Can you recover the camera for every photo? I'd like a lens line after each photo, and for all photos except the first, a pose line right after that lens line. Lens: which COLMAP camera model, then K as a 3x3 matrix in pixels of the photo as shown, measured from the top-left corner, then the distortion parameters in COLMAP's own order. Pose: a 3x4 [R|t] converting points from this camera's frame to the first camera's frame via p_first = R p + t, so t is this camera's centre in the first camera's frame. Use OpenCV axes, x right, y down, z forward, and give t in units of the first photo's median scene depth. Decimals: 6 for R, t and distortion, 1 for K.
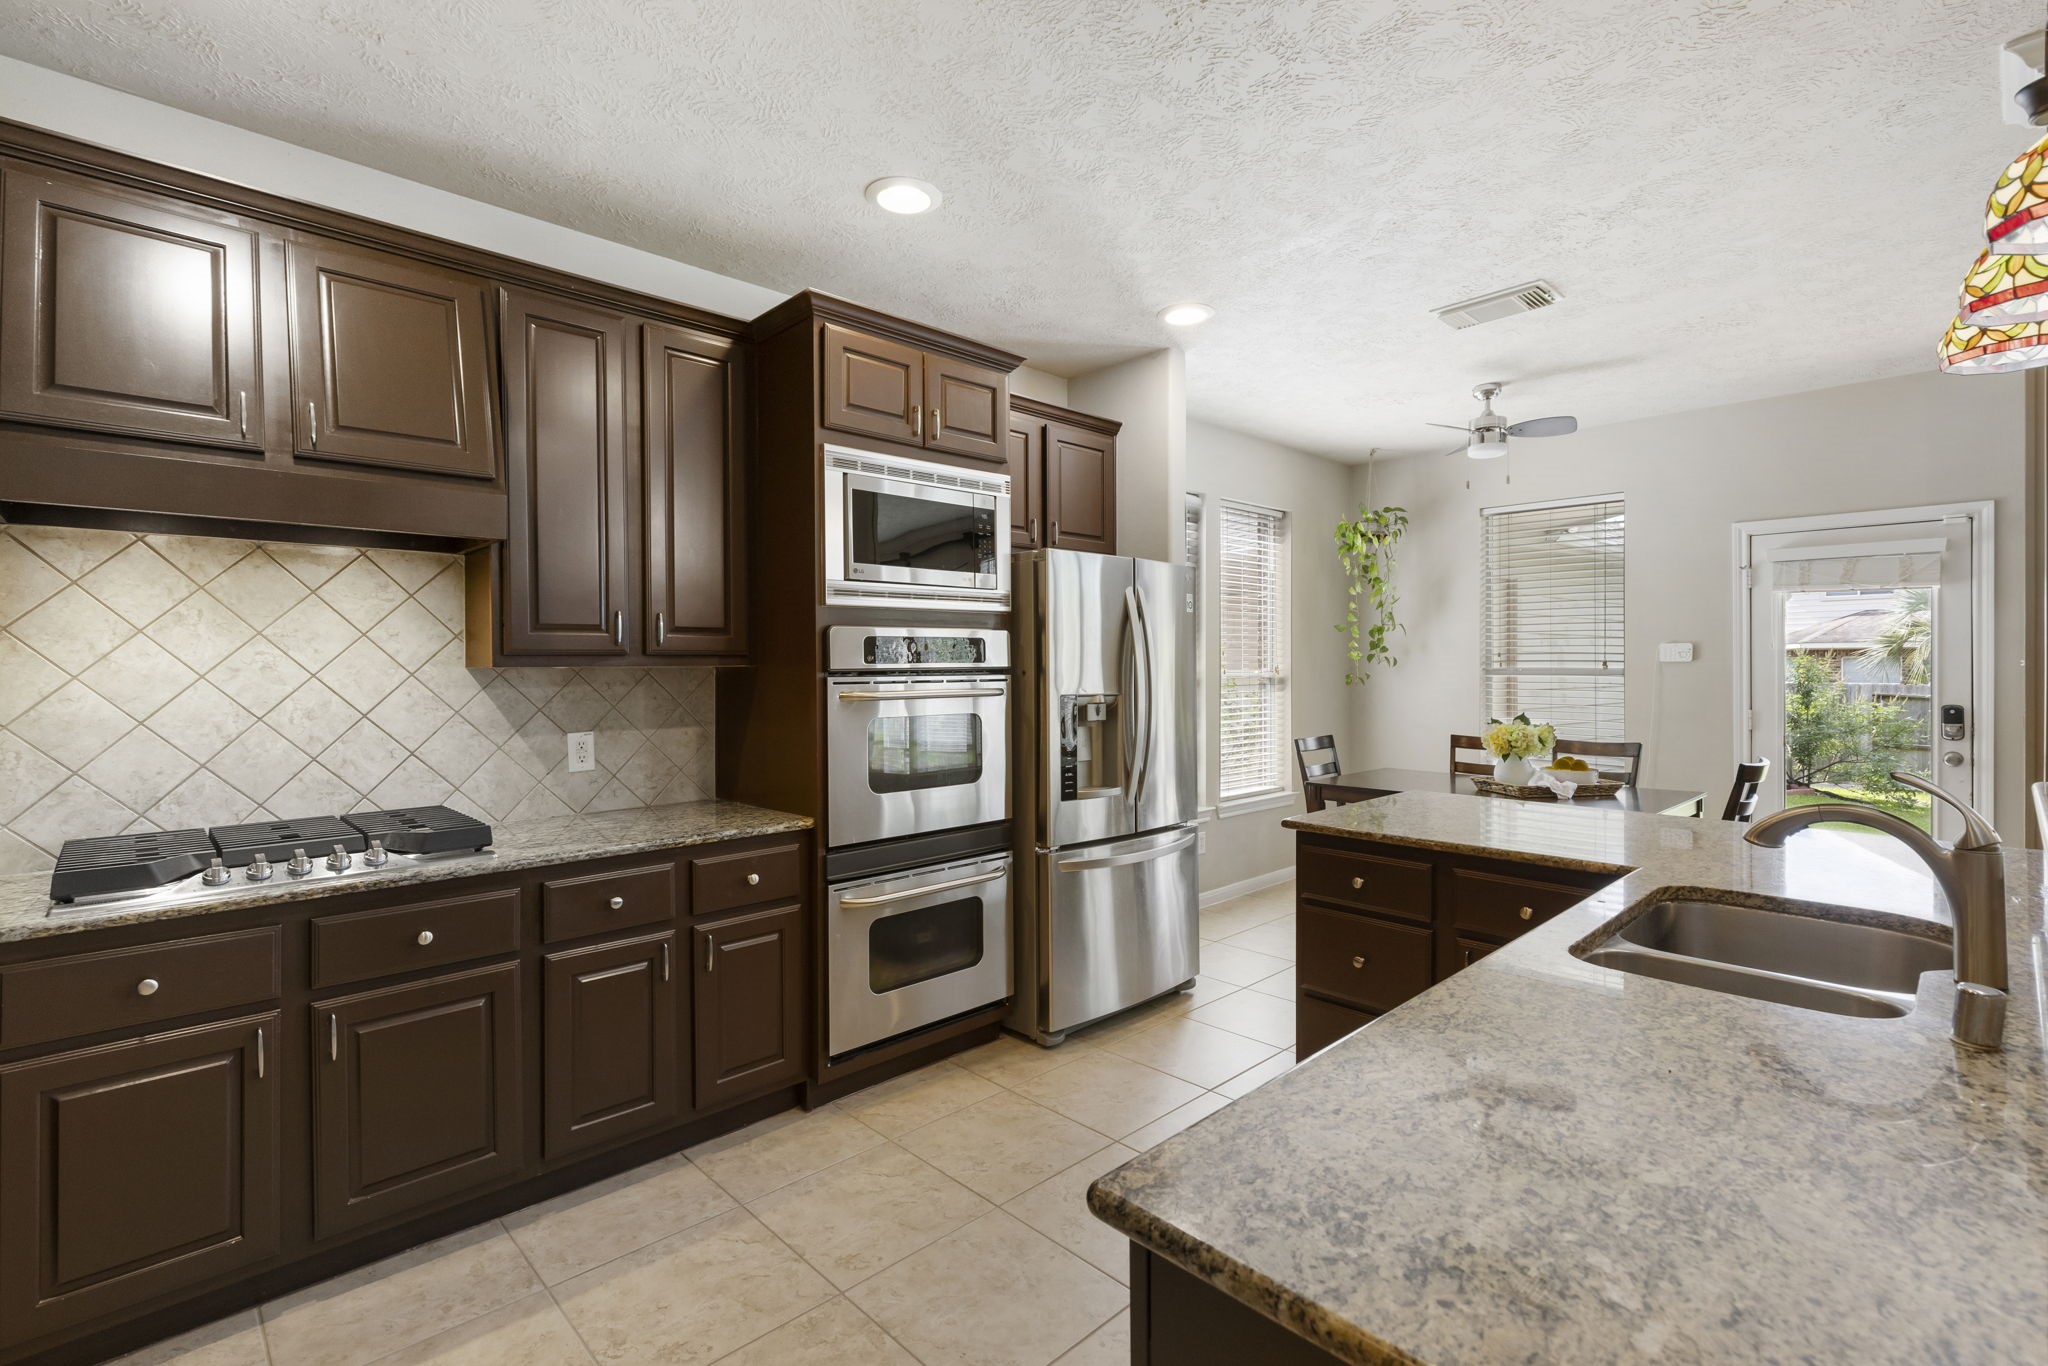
lens RADIAL K [[939.0, 0, 1009.3], [0, 939.0, 674.4], [0, 0, 1]] dist [0.010242, -0.000886]
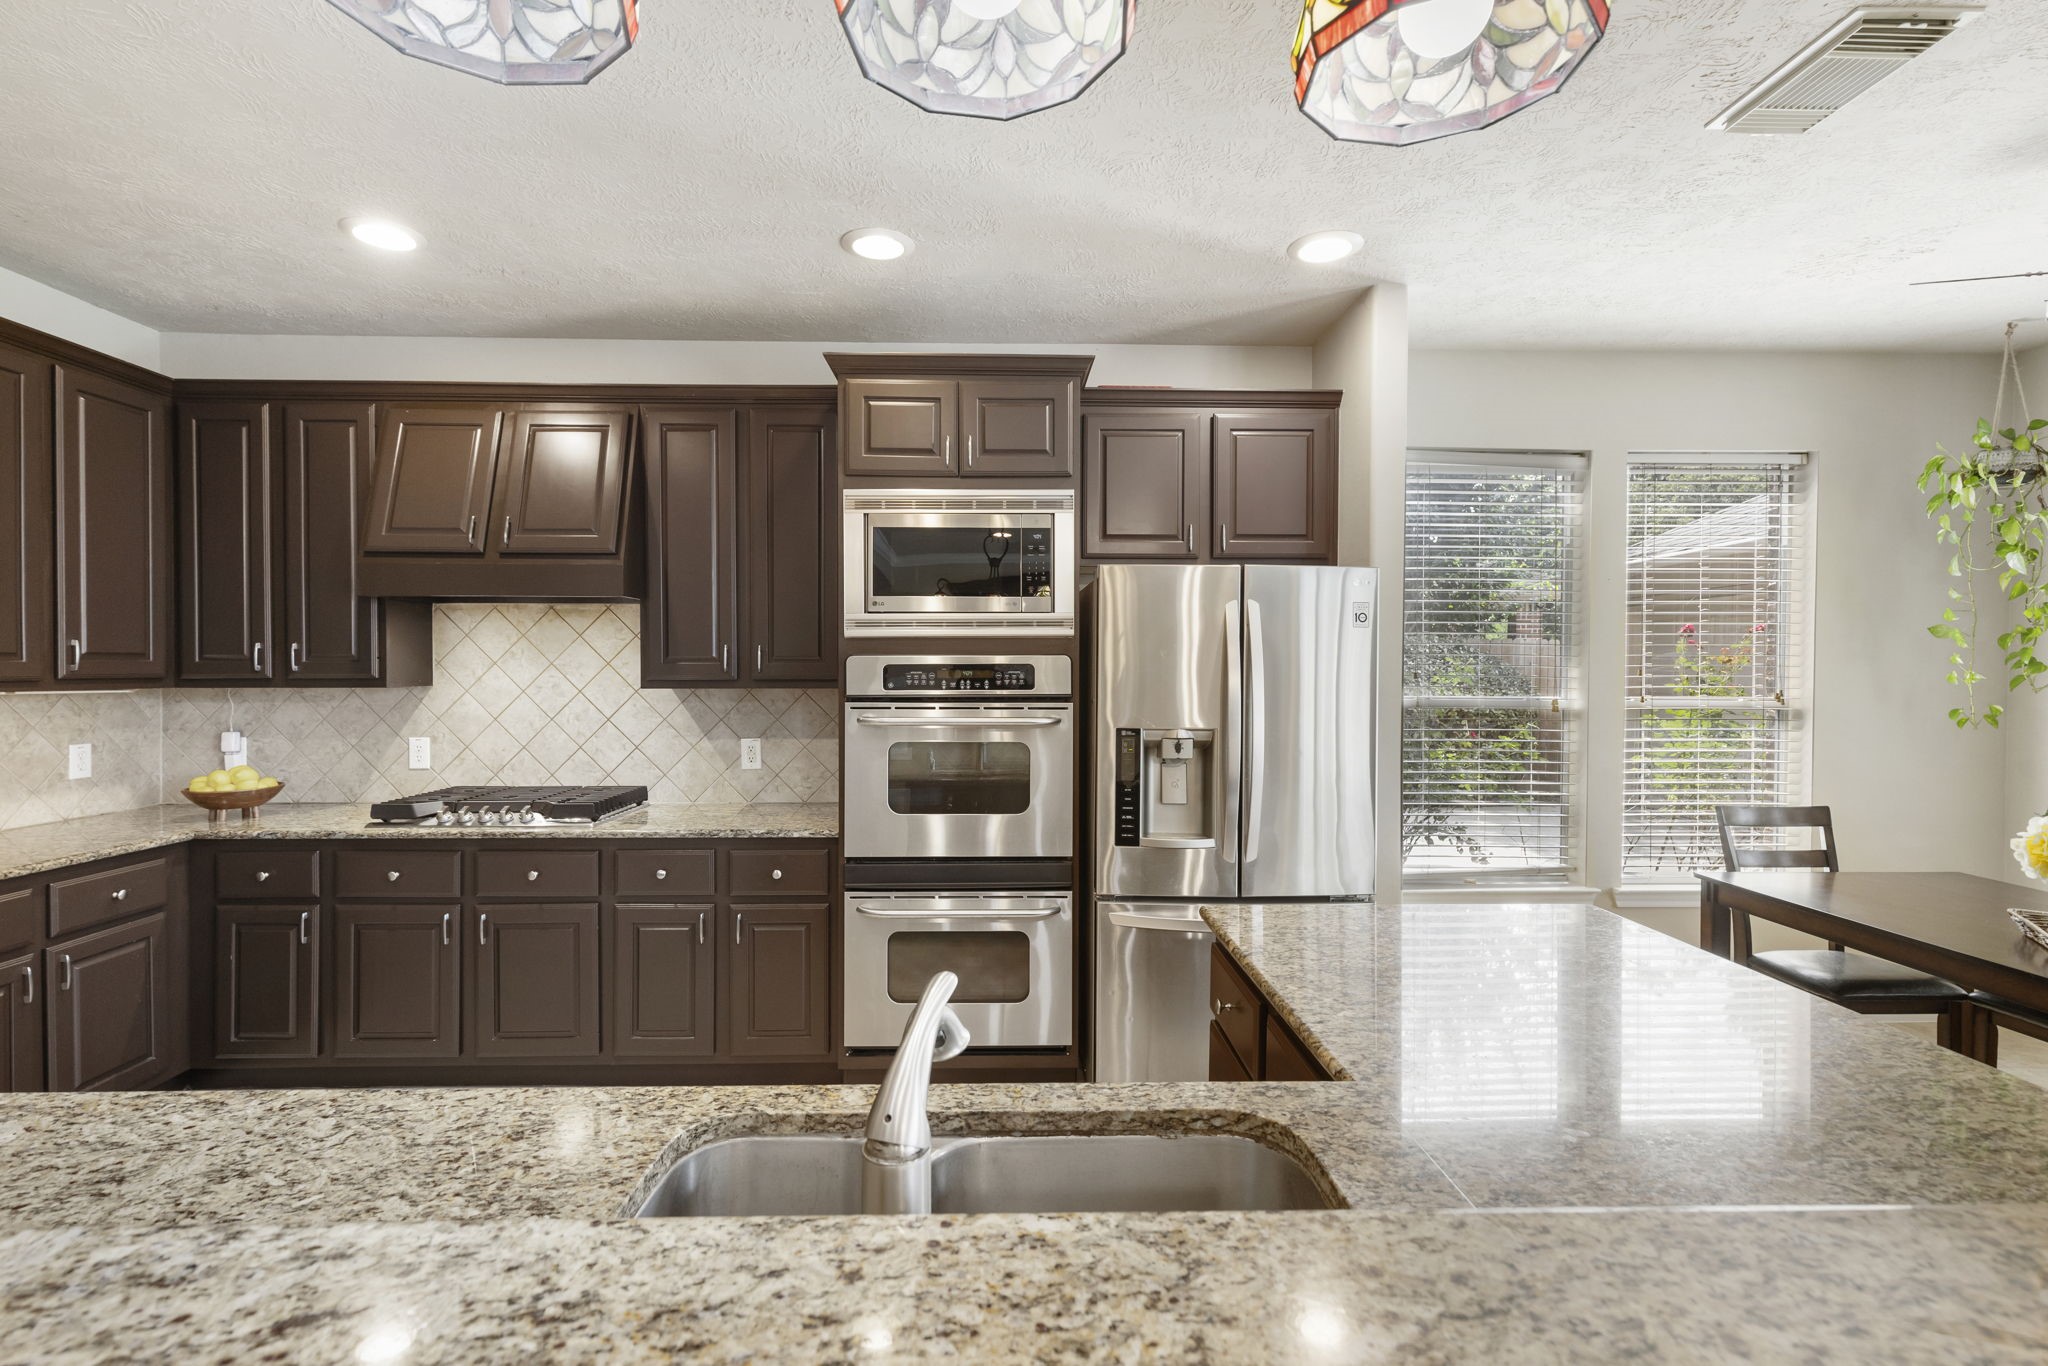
lens RADIAL K [[939.0, 0, 1027.2], [0, 939.0, 681.4], [0, 0, 1]] dist [0.010242, -0.000886]
pose [[0.742270, 0.018439, -0.669847, 0.669138], [-0.012251, 0.999828, 0.013948, -0.037715], [0.669989, -0.002147, 0.742368, 0.313749]]
